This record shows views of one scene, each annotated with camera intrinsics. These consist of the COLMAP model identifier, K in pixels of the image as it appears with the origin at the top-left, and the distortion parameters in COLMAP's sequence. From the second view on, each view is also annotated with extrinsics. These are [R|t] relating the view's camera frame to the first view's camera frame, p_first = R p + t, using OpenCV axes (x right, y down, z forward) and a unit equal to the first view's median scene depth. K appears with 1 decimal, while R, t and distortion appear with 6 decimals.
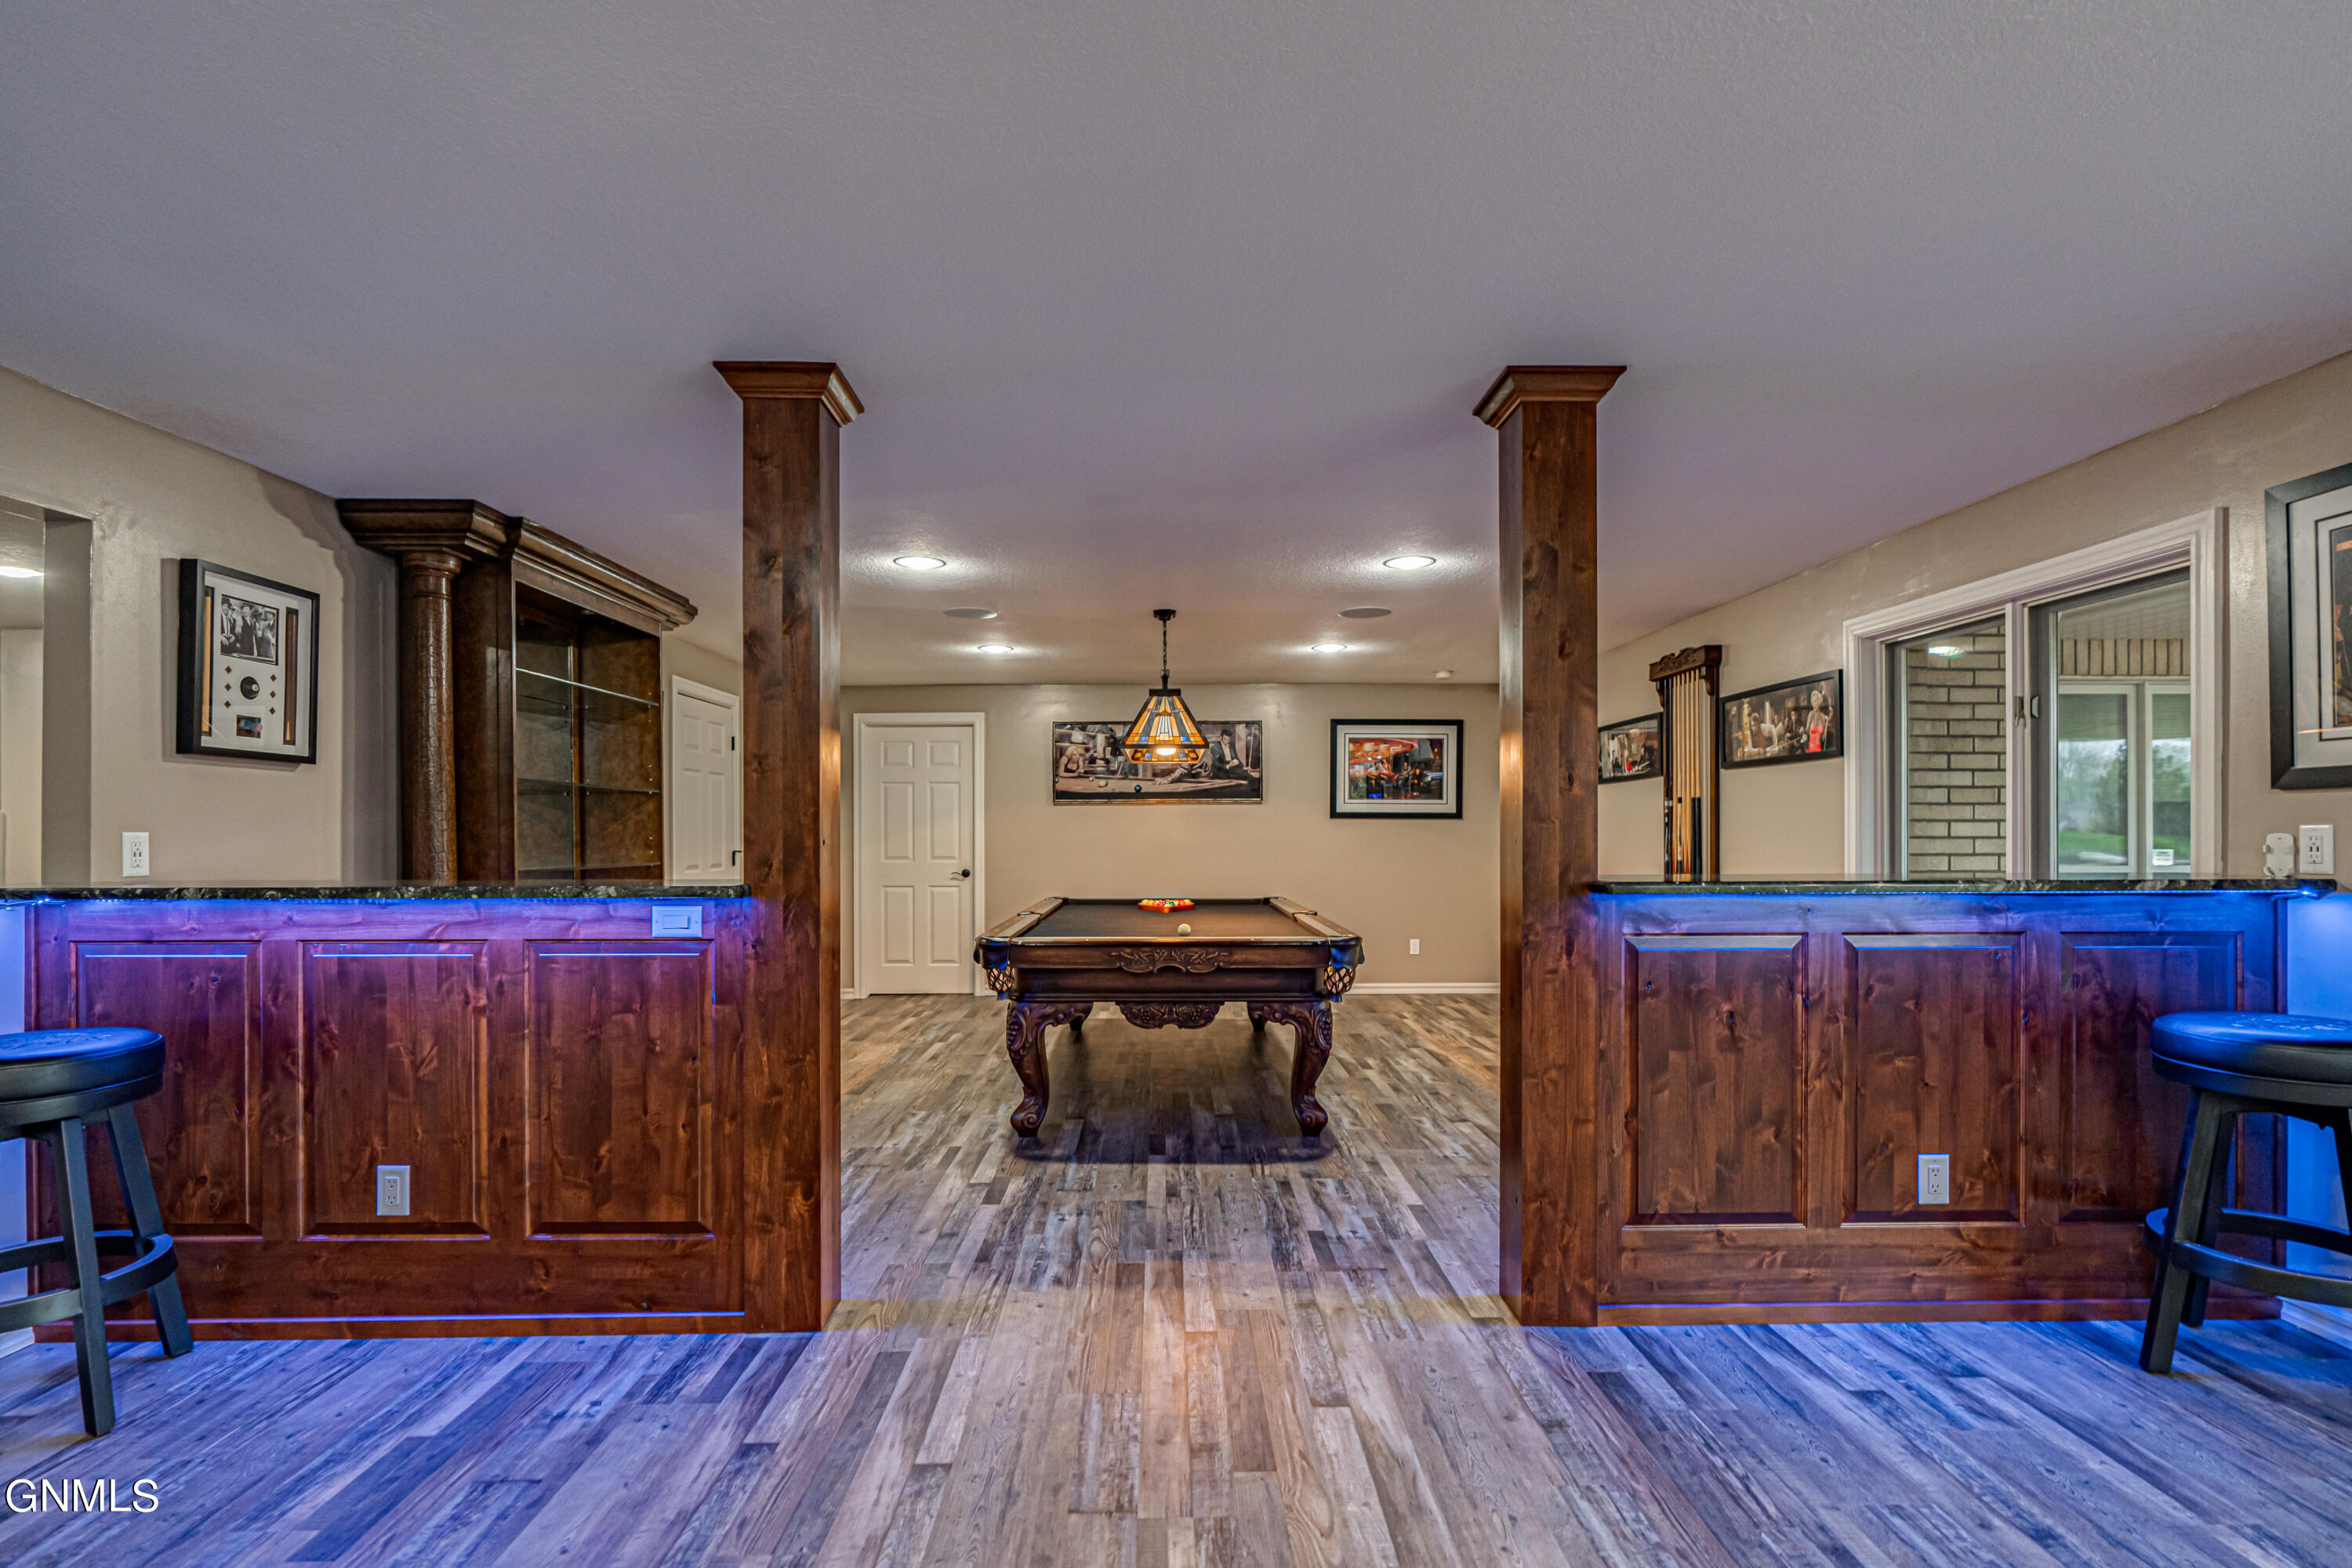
lens RADIAL K [[1114.5, 0, 1179.2], [0, 1114.5, 798.2], [0, 0, 1]] dist [0.002312, -0.000701]
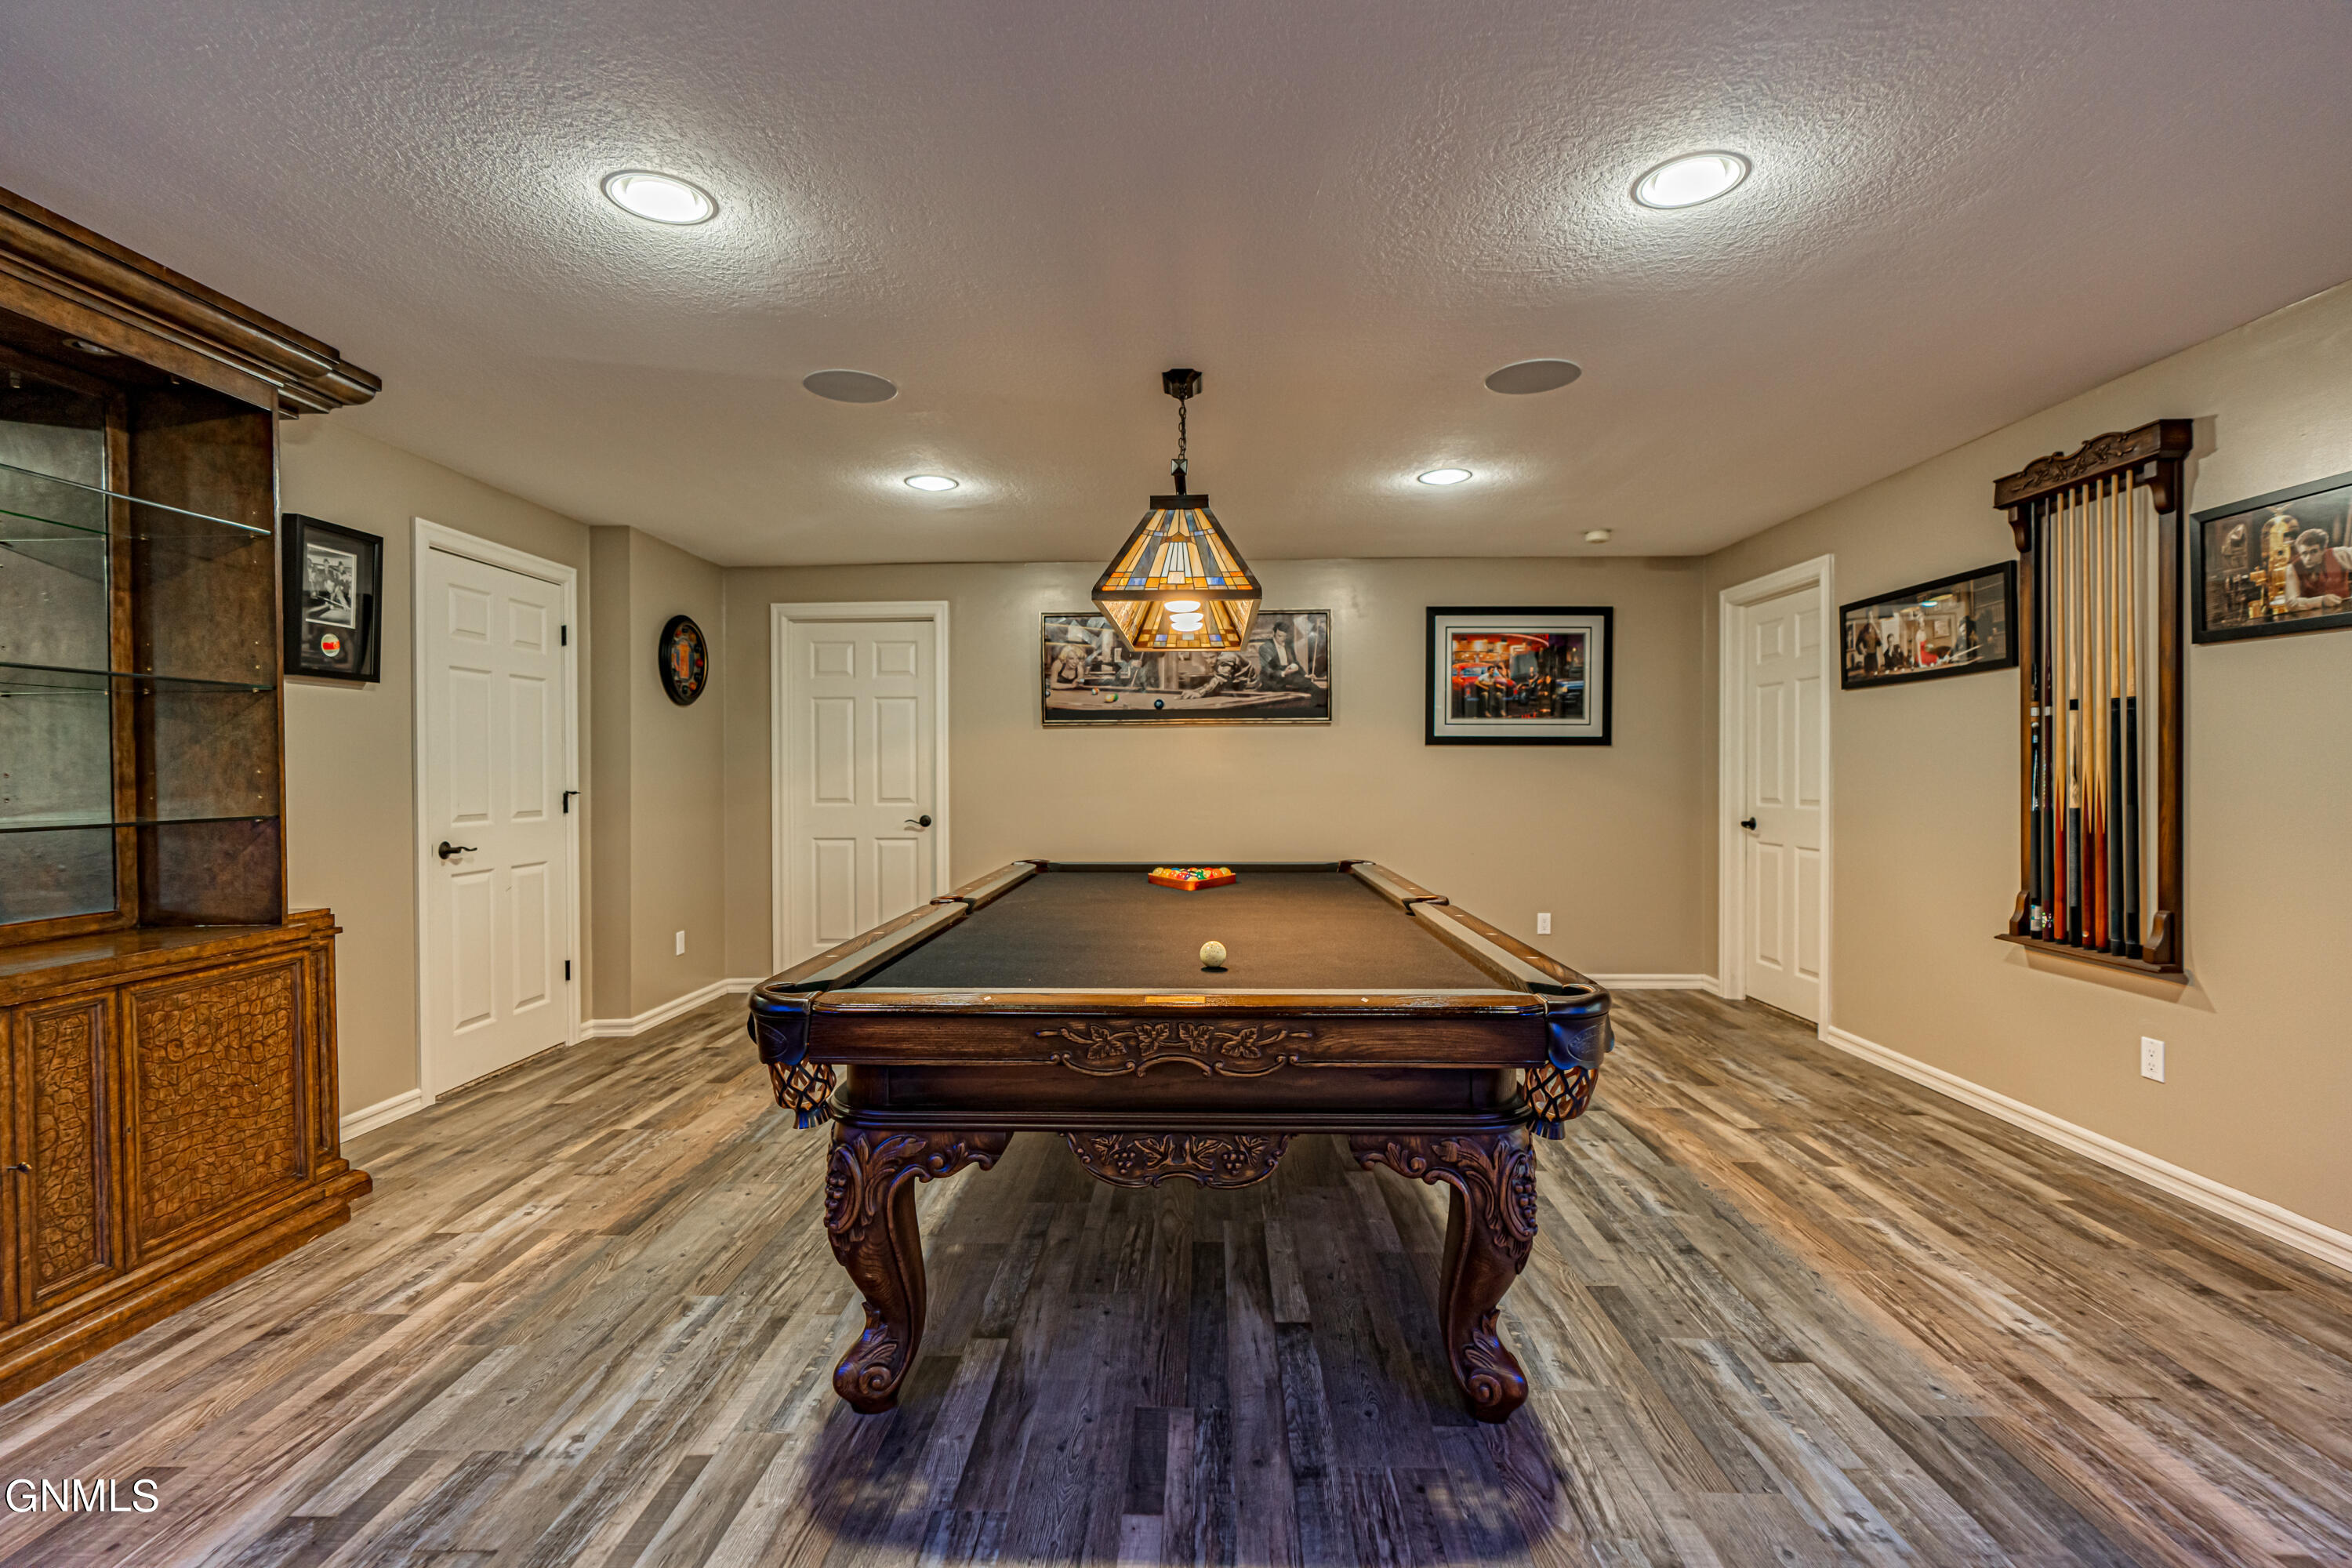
lens RADIAL K [[1114.5, 0, 1168.8], [0, 1114.5, 776.6], [0, 0, 1]] dist [0.002312, -0.000701]
pose [[0.998776, -0.001353, -0.049447, 0.007350], [0.003225, 0.999280, 0.037814, 0.015048], [0.049361, -0.037927, 0.998061, 0.380172]]
